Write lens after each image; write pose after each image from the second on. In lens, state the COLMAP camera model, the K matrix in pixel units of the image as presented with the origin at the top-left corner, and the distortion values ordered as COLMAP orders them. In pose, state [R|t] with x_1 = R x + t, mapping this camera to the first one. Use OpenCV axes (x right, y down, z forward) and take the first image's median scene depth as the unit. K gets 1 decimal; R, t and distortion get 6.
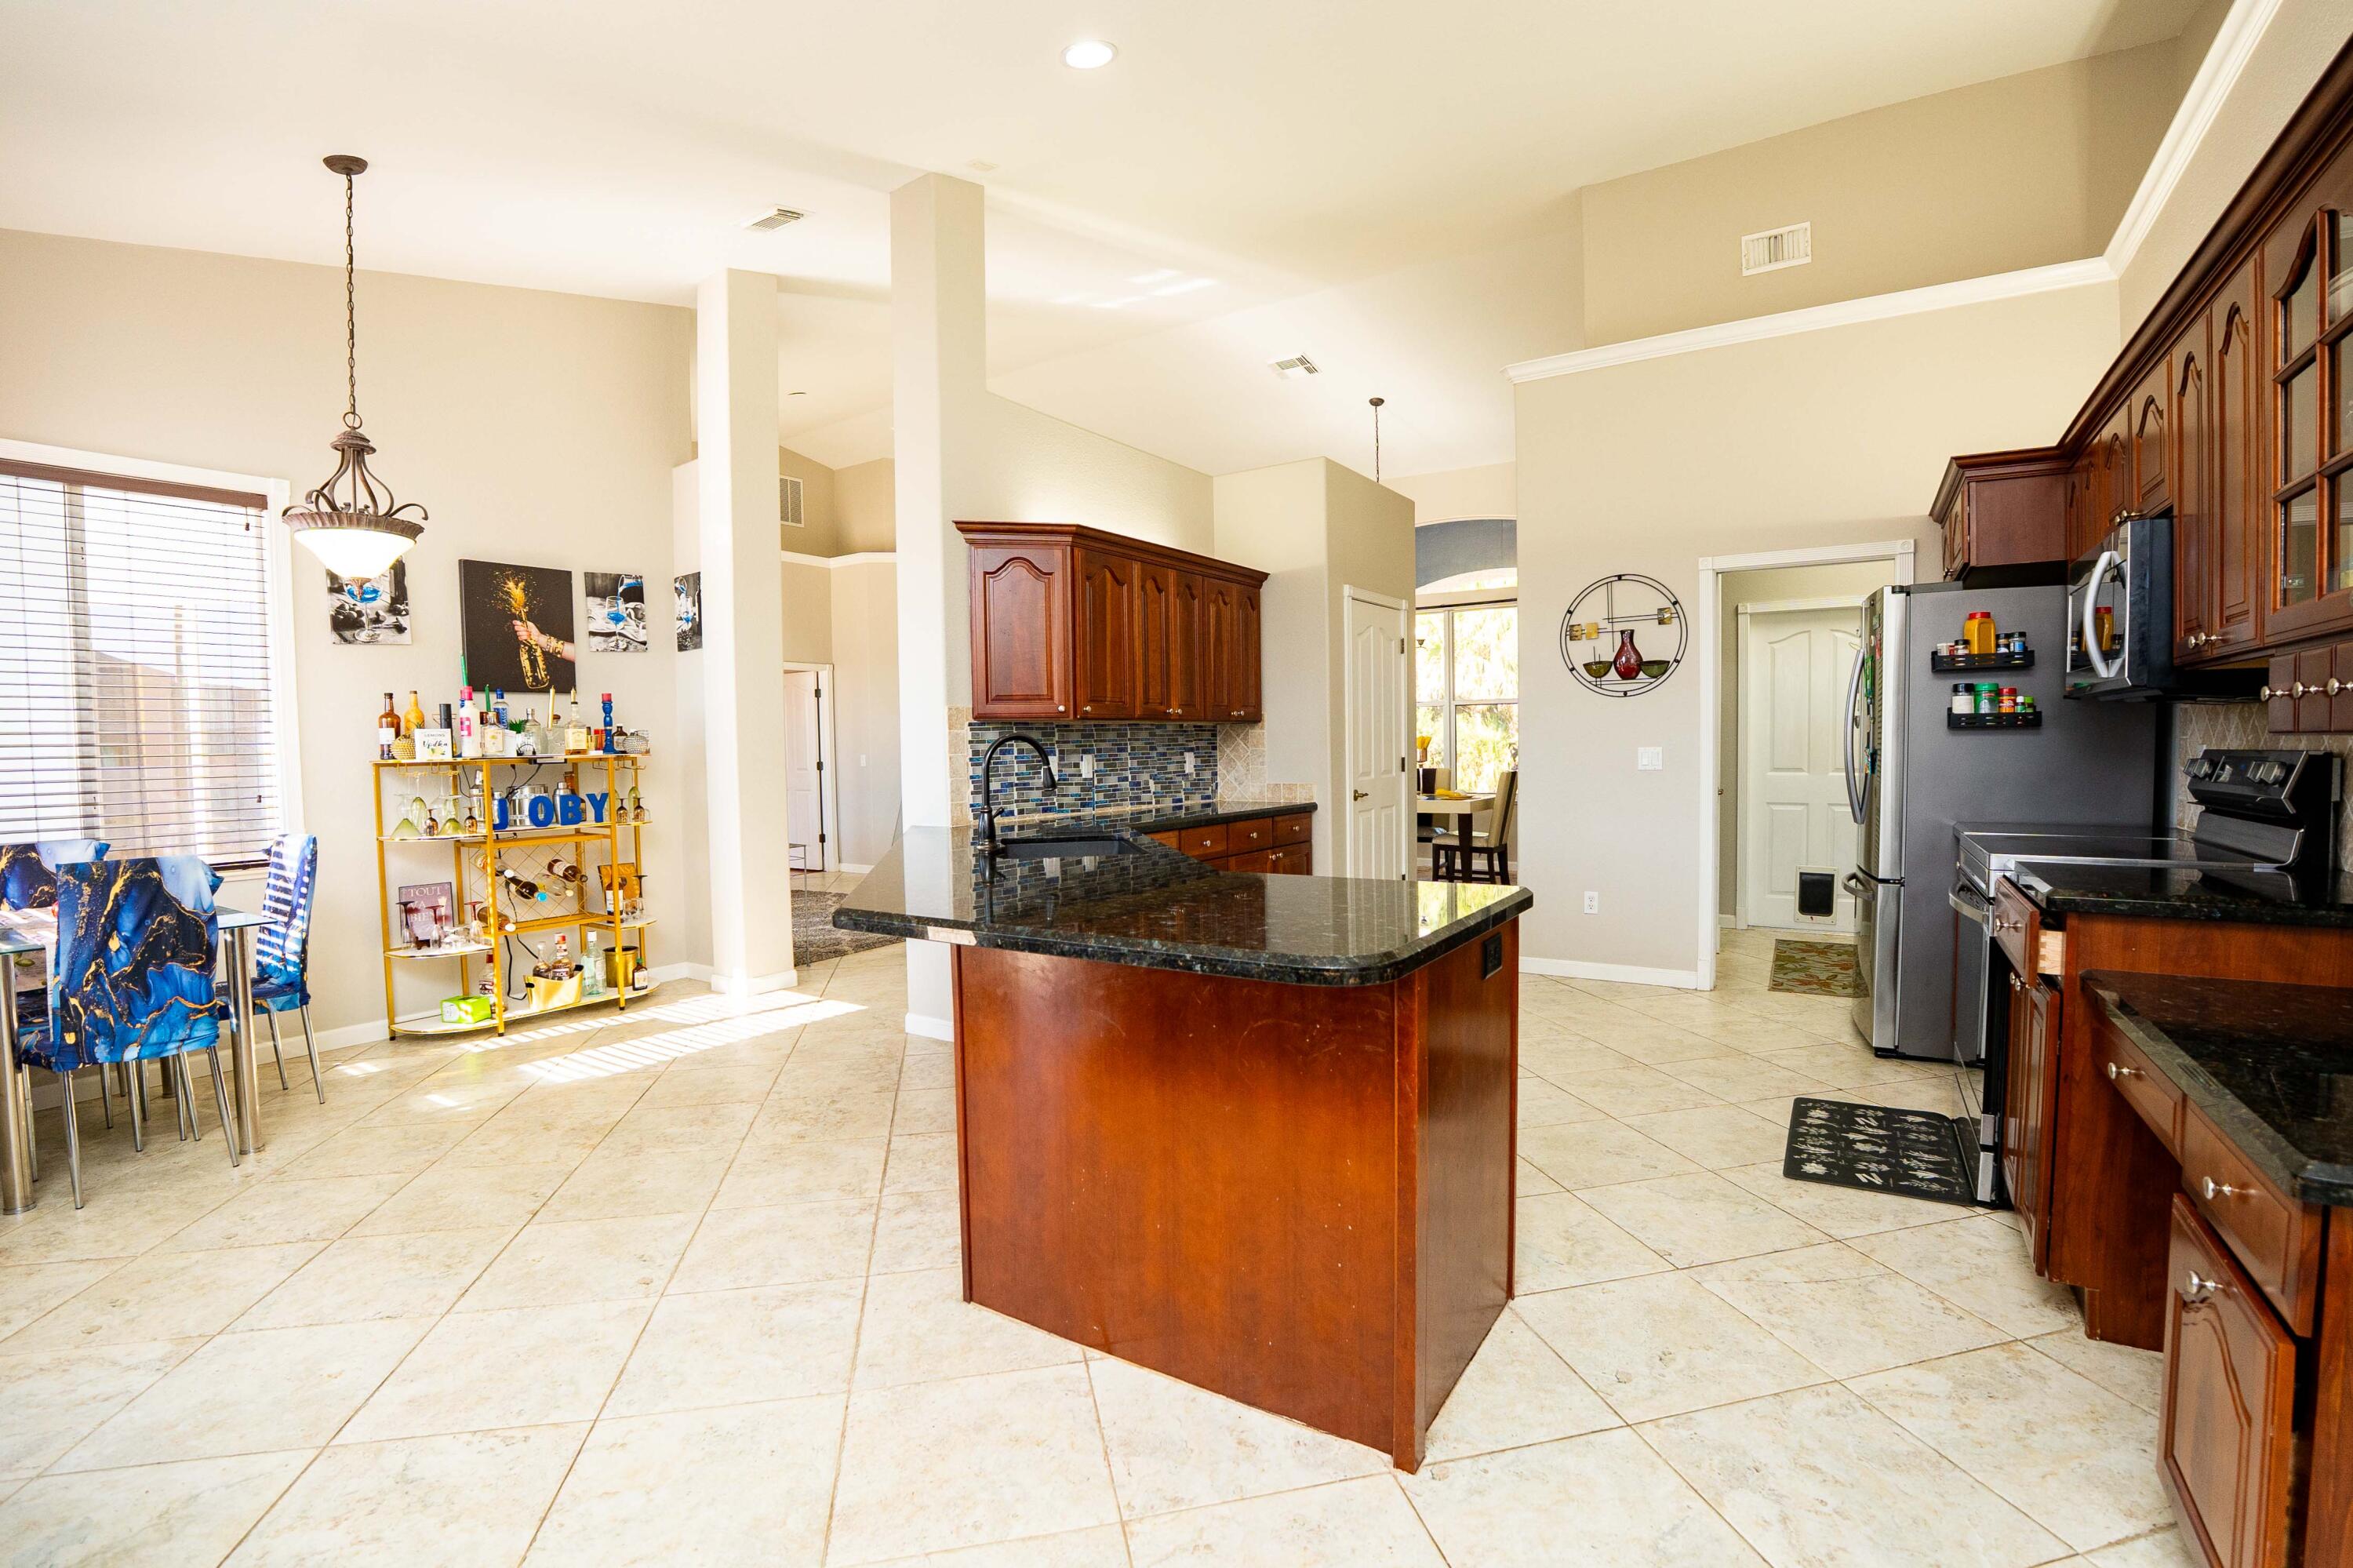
lens RADIAL K [[1016.9, 0, 1191.2], [0, 1016.9, 782.4], [0, 0, 1]] dist [-0.067118, 0.011423]
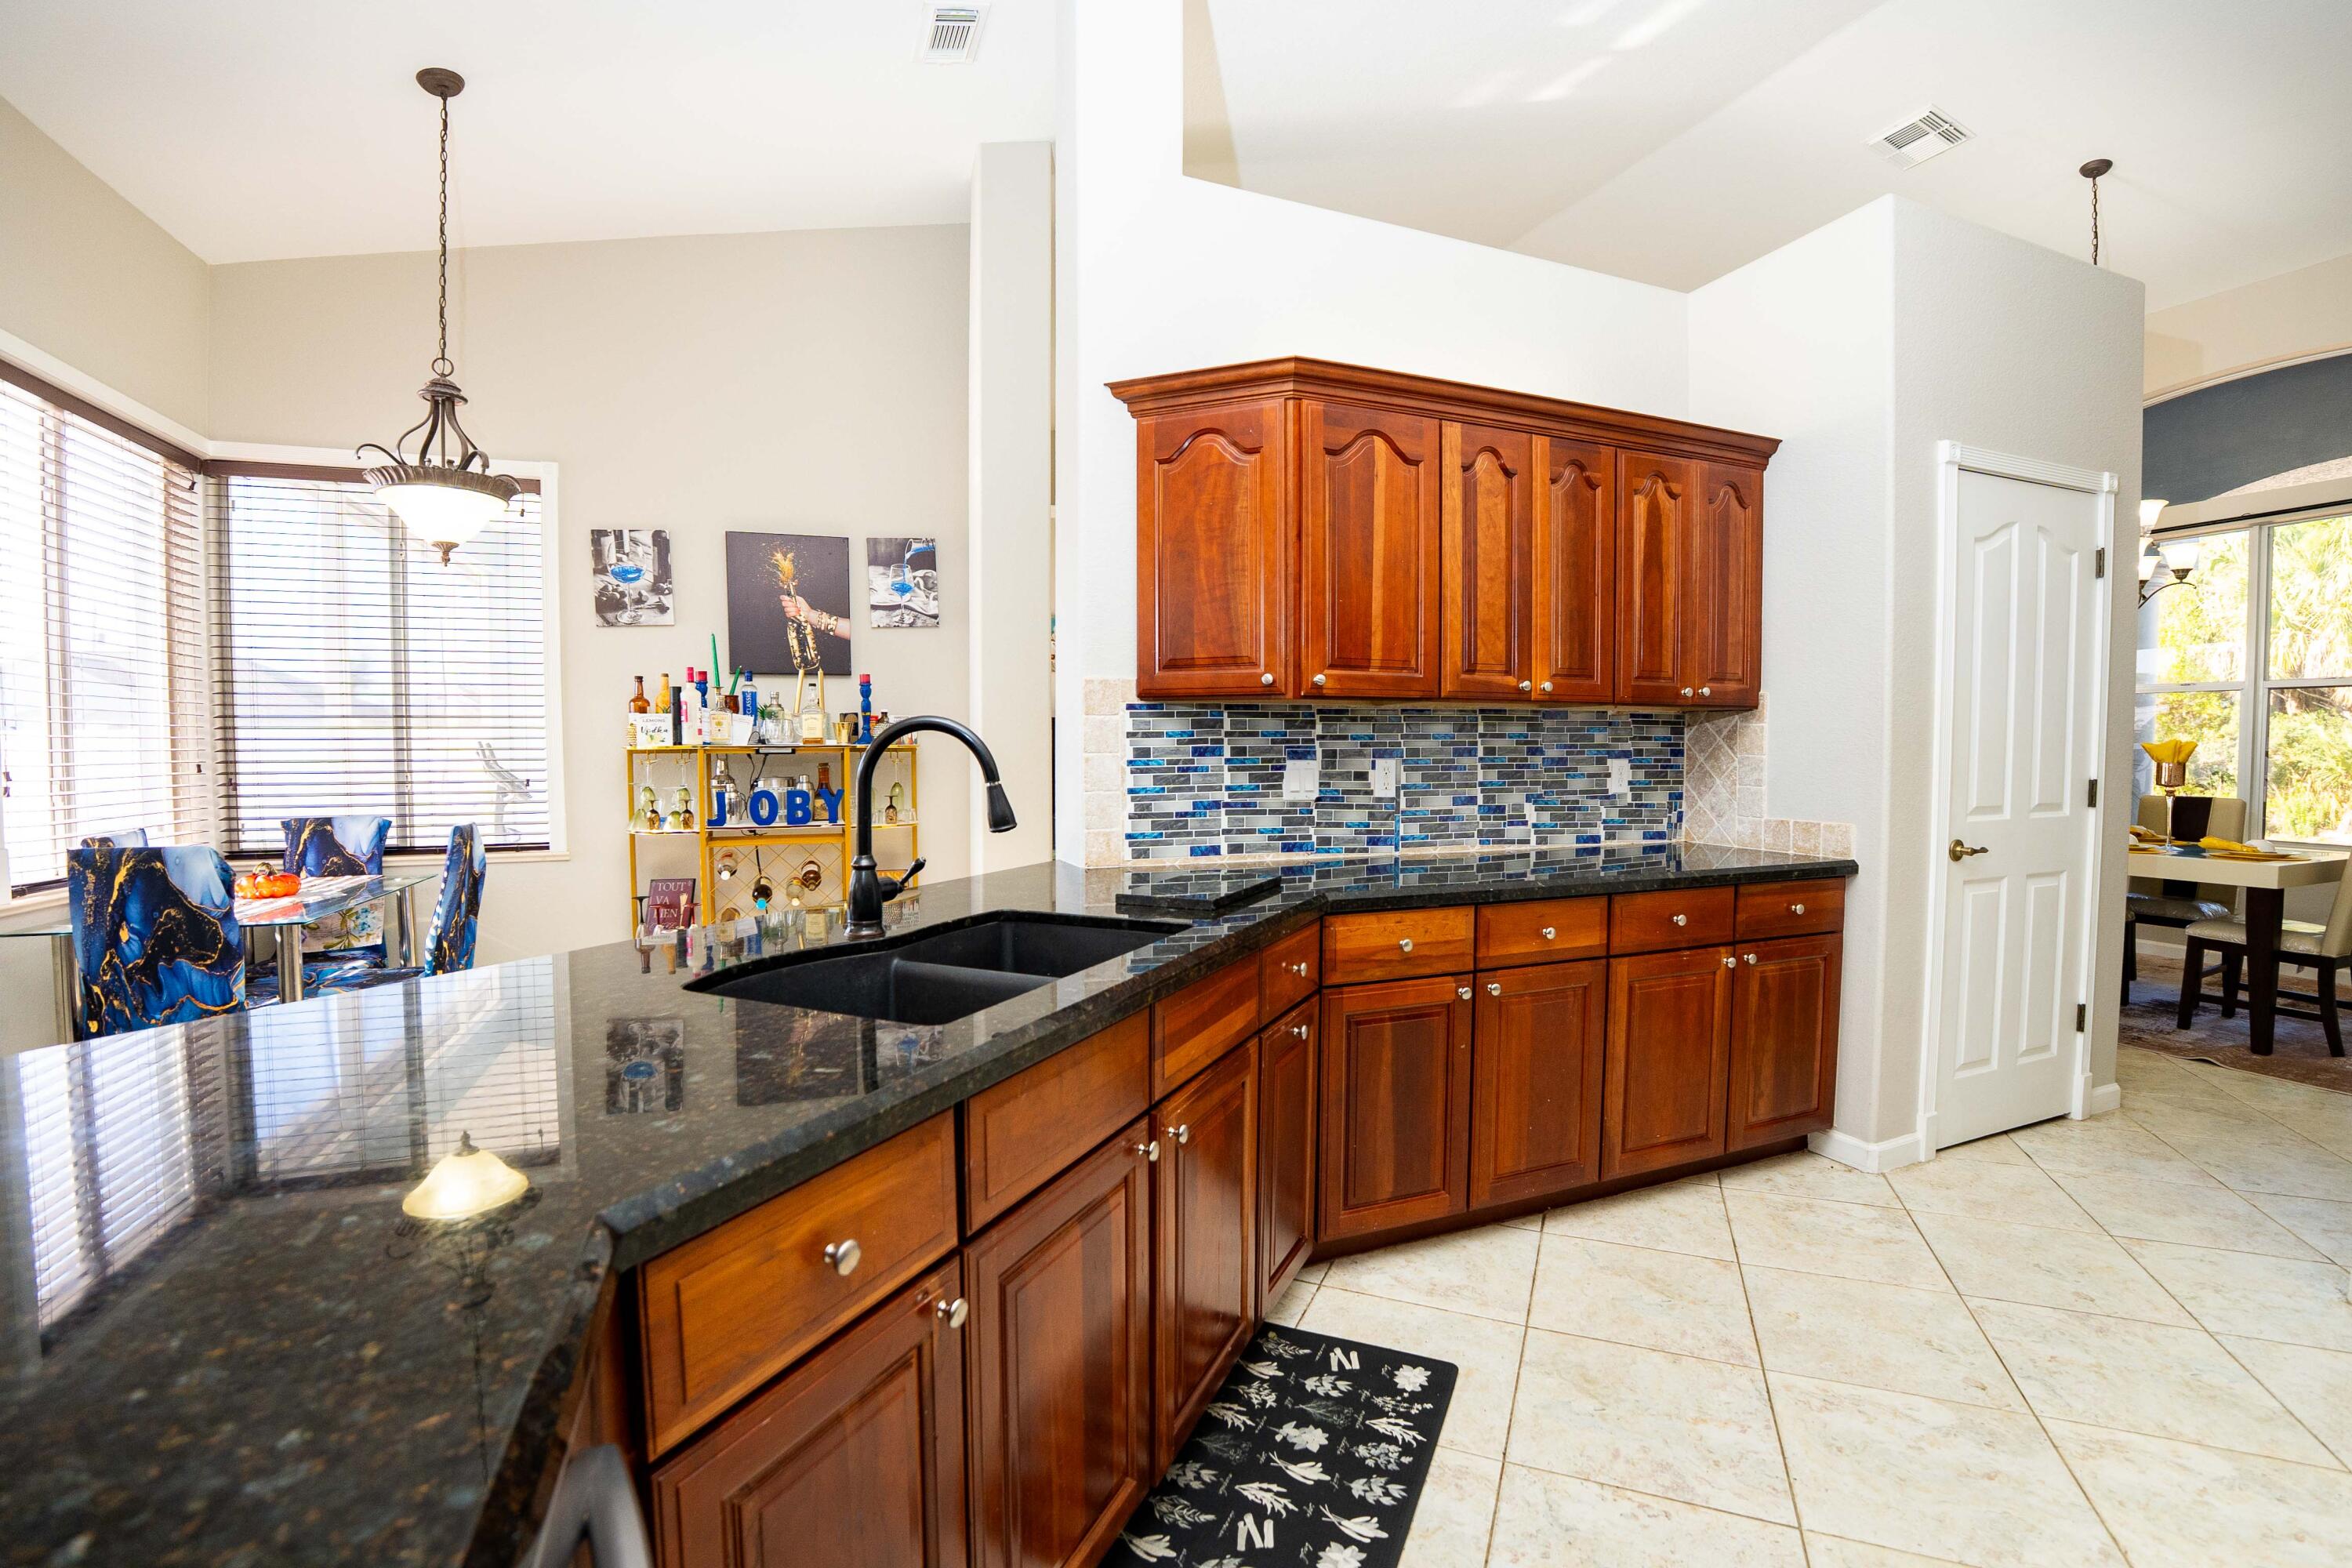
lens RADIAL K [[1016.4, 0, 1188.1], [0, 1016.4, 792.1], [0, 0, 1]] dist [-0.067118, 0.011423]
pose [[0.817998, 0.043373, -0.573583, 0.172171], [-0.035378, 0.999059, 0.025093, -0.021435], [0.574132, -0.000234, 0.818763, 0.500200]]
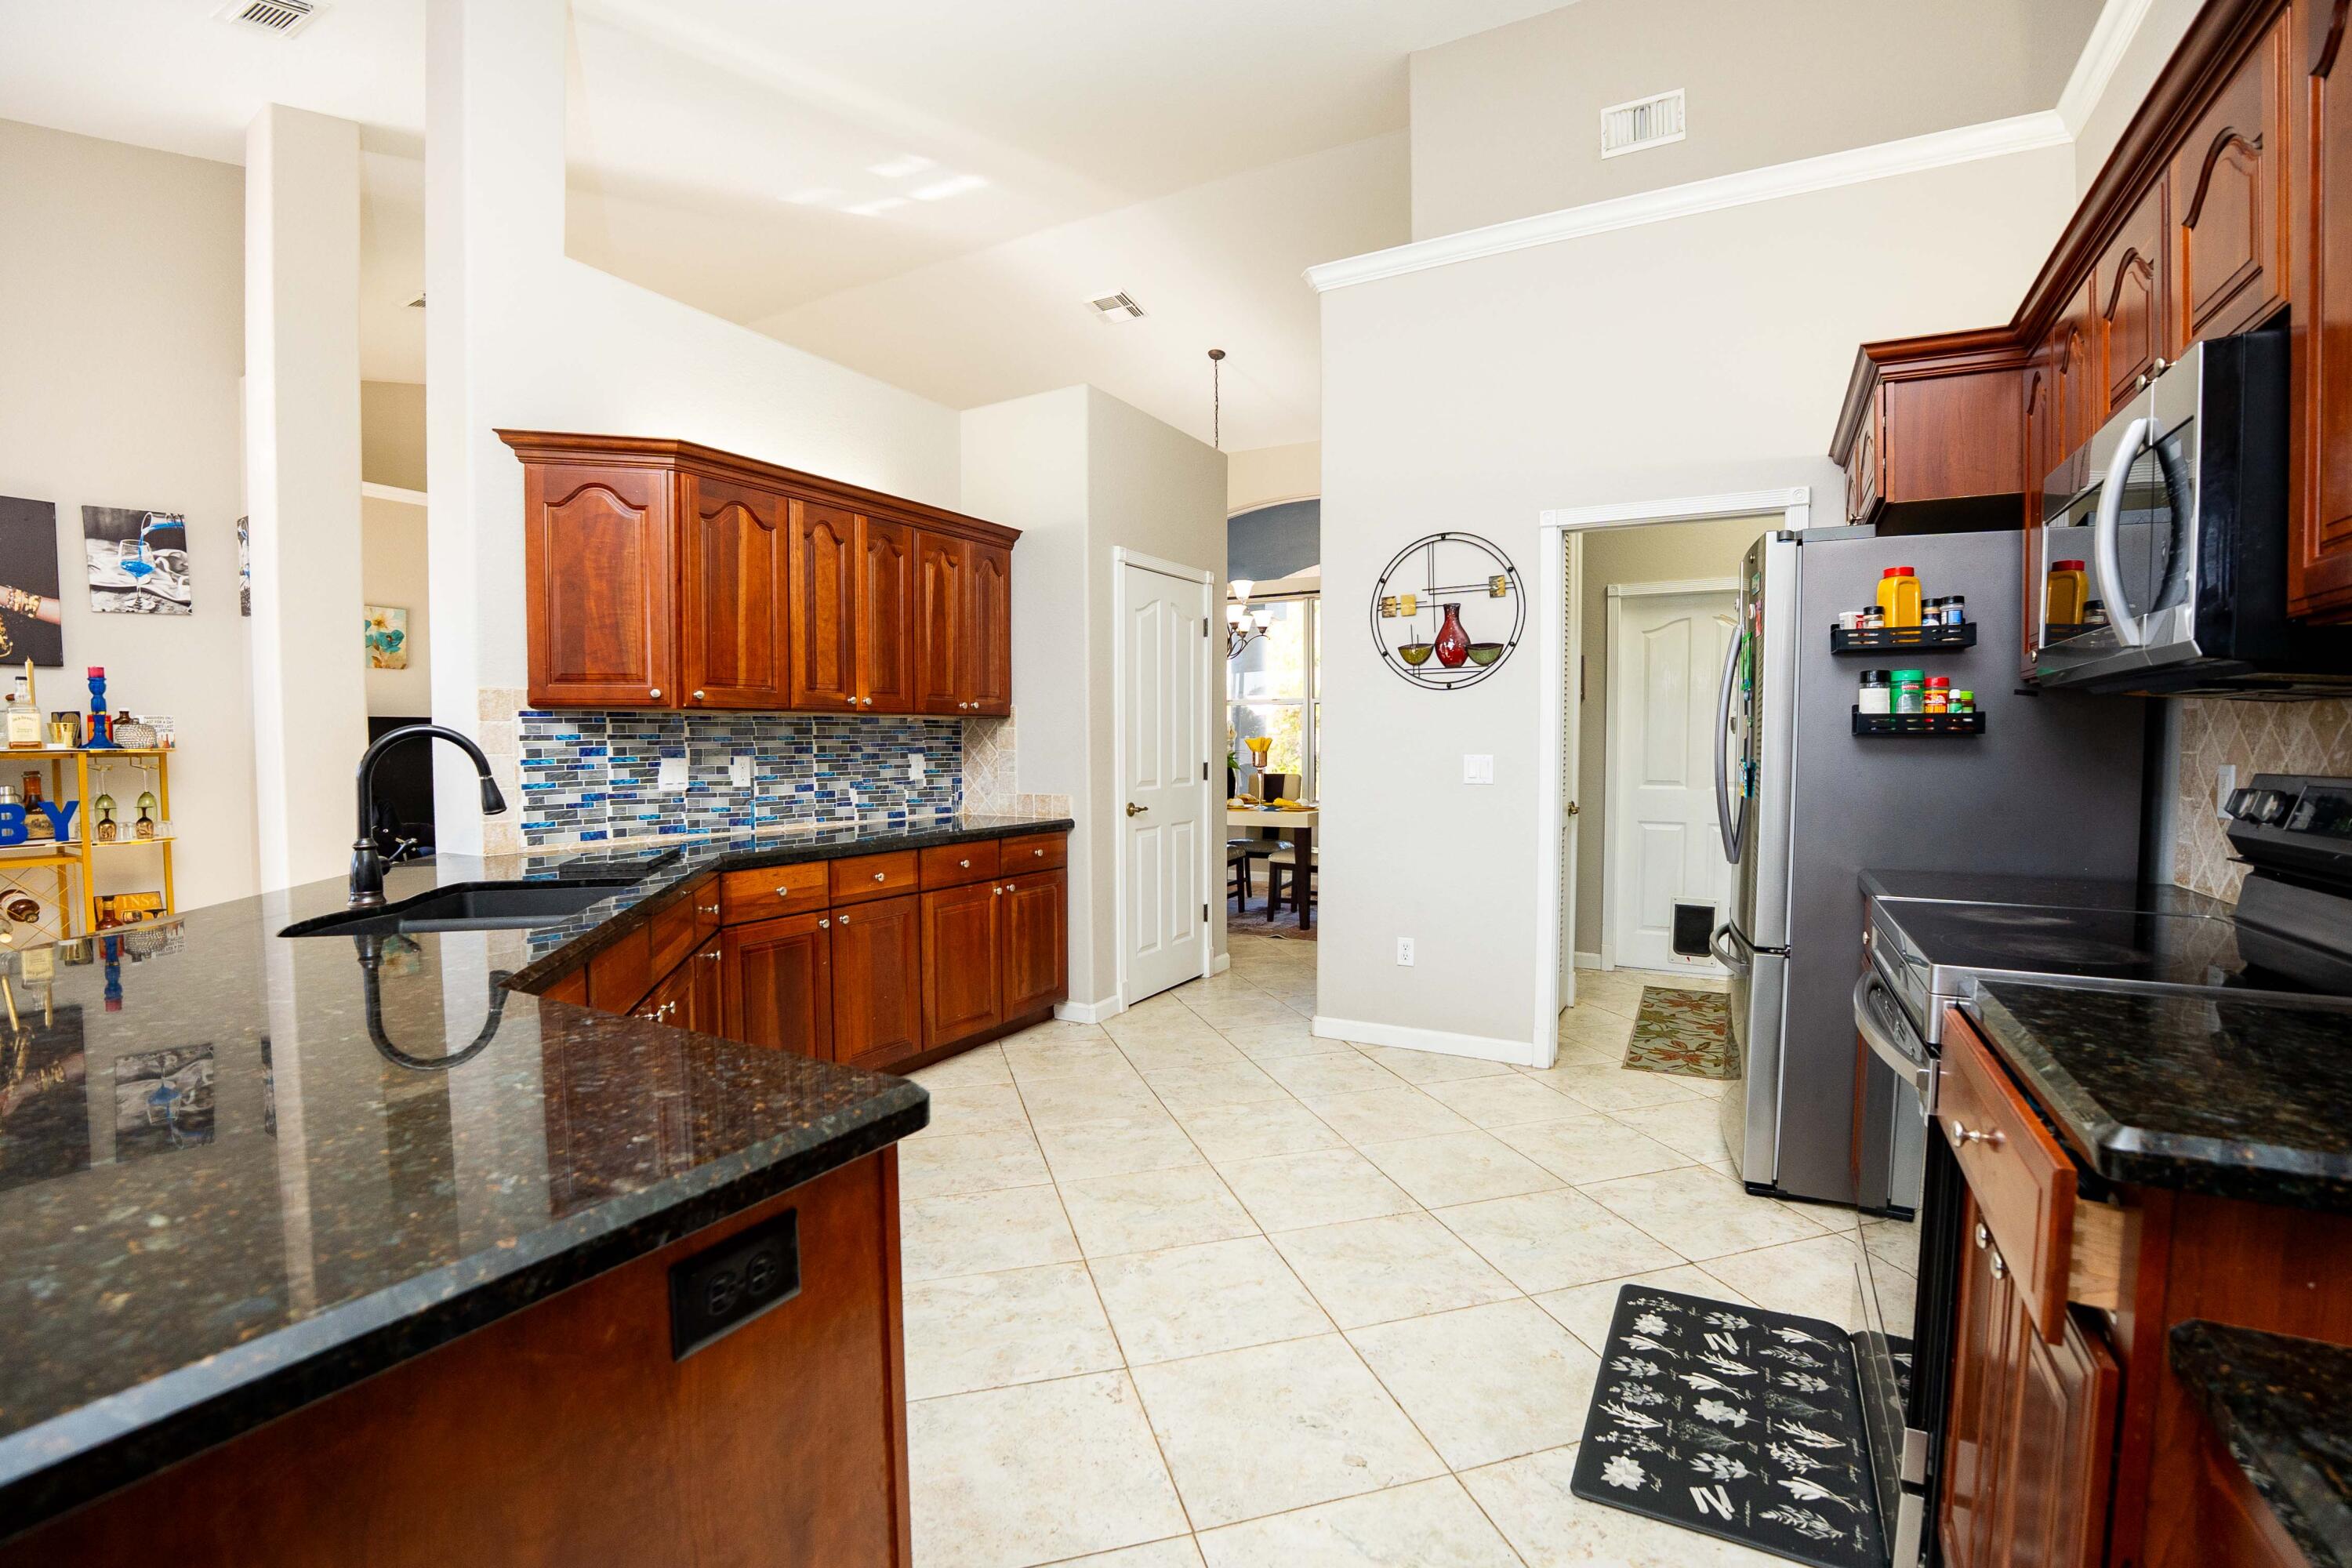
lens RADIAL K [[1016.4, 0, 1175.3], [0, 1016.4, 782.6], [0, 0, 1]] dist [-0.067118, 0.011423]
pose [[0.997932, 0.010269, 0.063457, 0.199004], [-0.010361, 0.999946, 0.001123, -0.013571], [-0.063442, -0.001778, 0.997984, 0.266049]]
